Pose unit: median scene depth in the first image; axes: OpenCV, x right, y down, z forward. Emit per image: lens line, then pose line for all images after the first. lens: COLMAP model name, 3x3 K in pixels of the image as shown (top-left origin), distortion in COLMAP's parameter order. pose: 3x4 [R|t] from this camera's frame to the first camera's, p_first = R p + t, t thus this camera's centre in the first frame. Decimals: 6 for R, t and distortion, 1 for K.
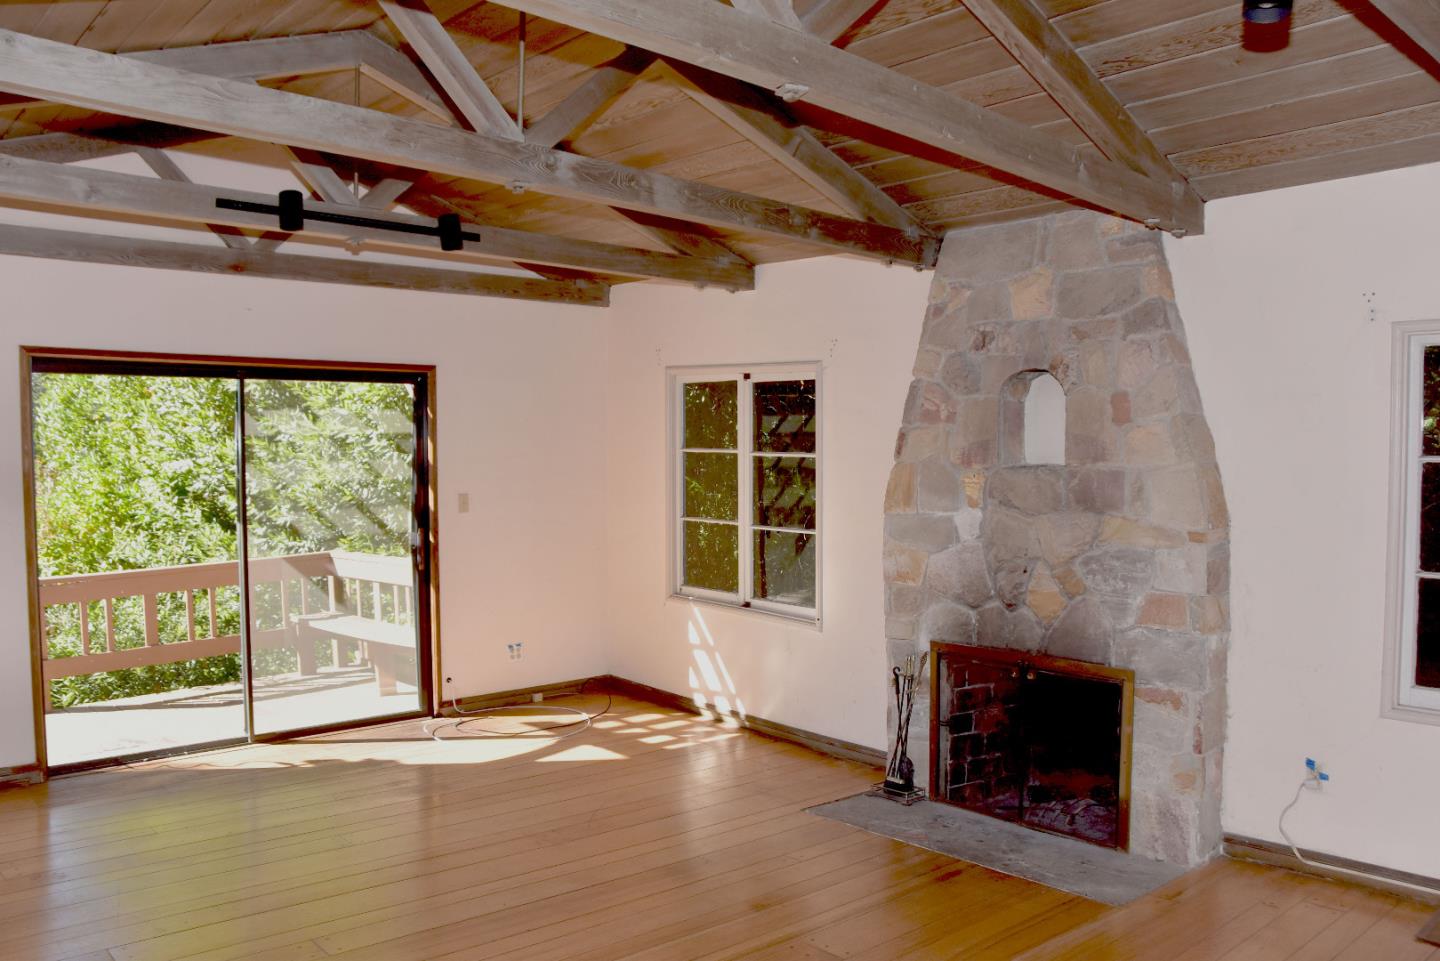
lens RADIAL K [[1132.6, 0, 714.3], [0, 1132.6, 511.8], [0, 0, 1]] dist [-0.153660, 0.117039]
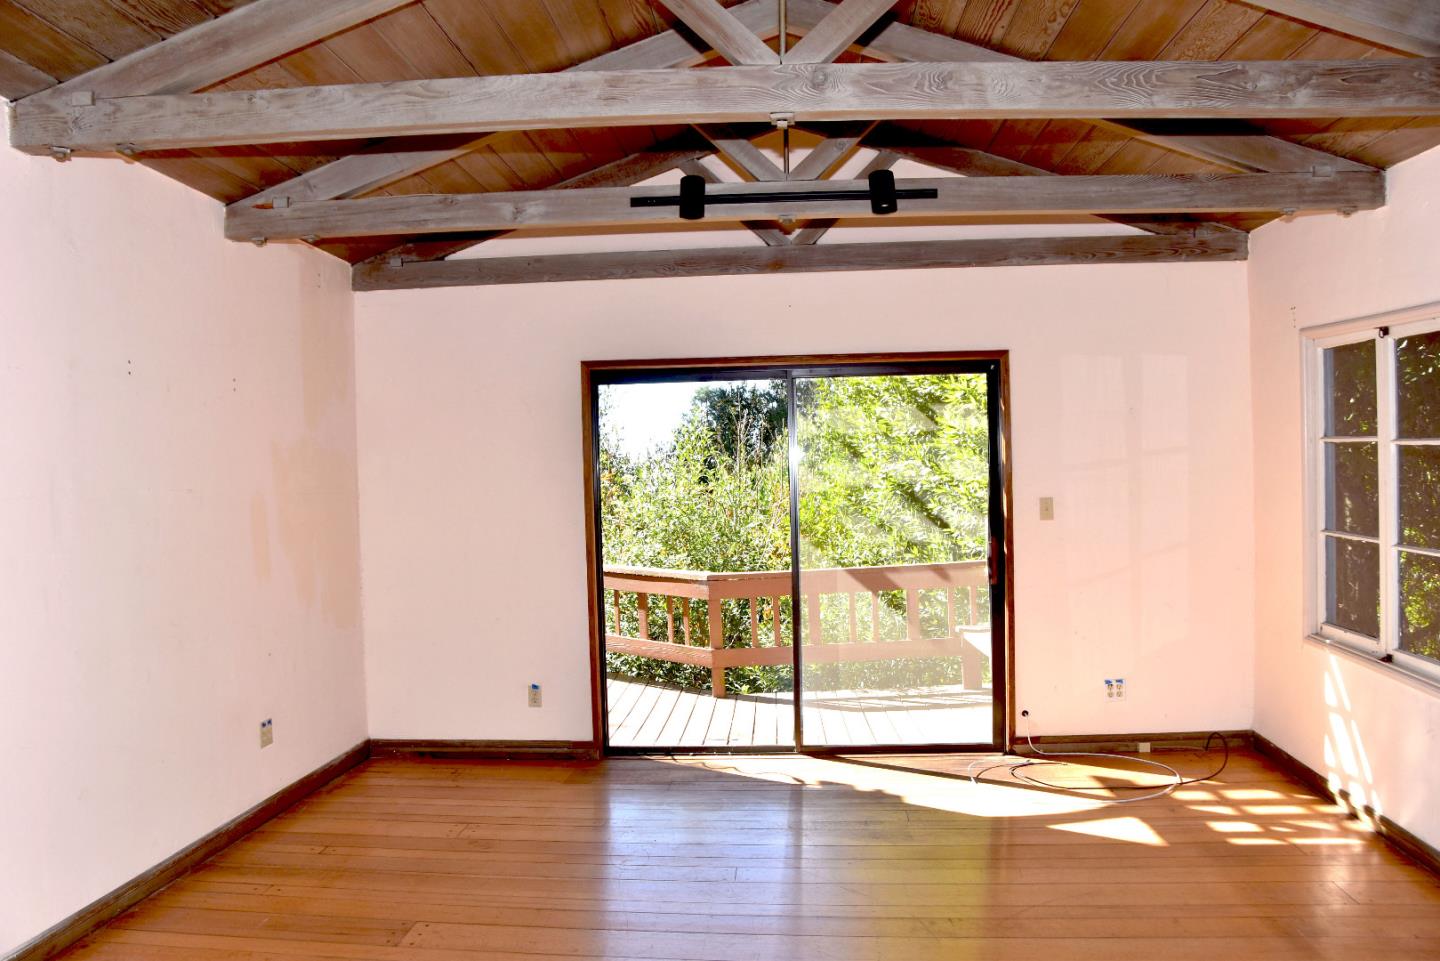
lens RADIAL K [[1132.6, 0, 714.3], [0, 1132.6, 511.8], [0, 0, 1]] dist [-0.153660, 0.117039]
pose [[0.694768, 0.012005, -0.719134, 0.222592], [-0.014344, 0.999893, 0.002834, -0.004505], [0.719091, 0.008346, 0.694866, 0.237944]]
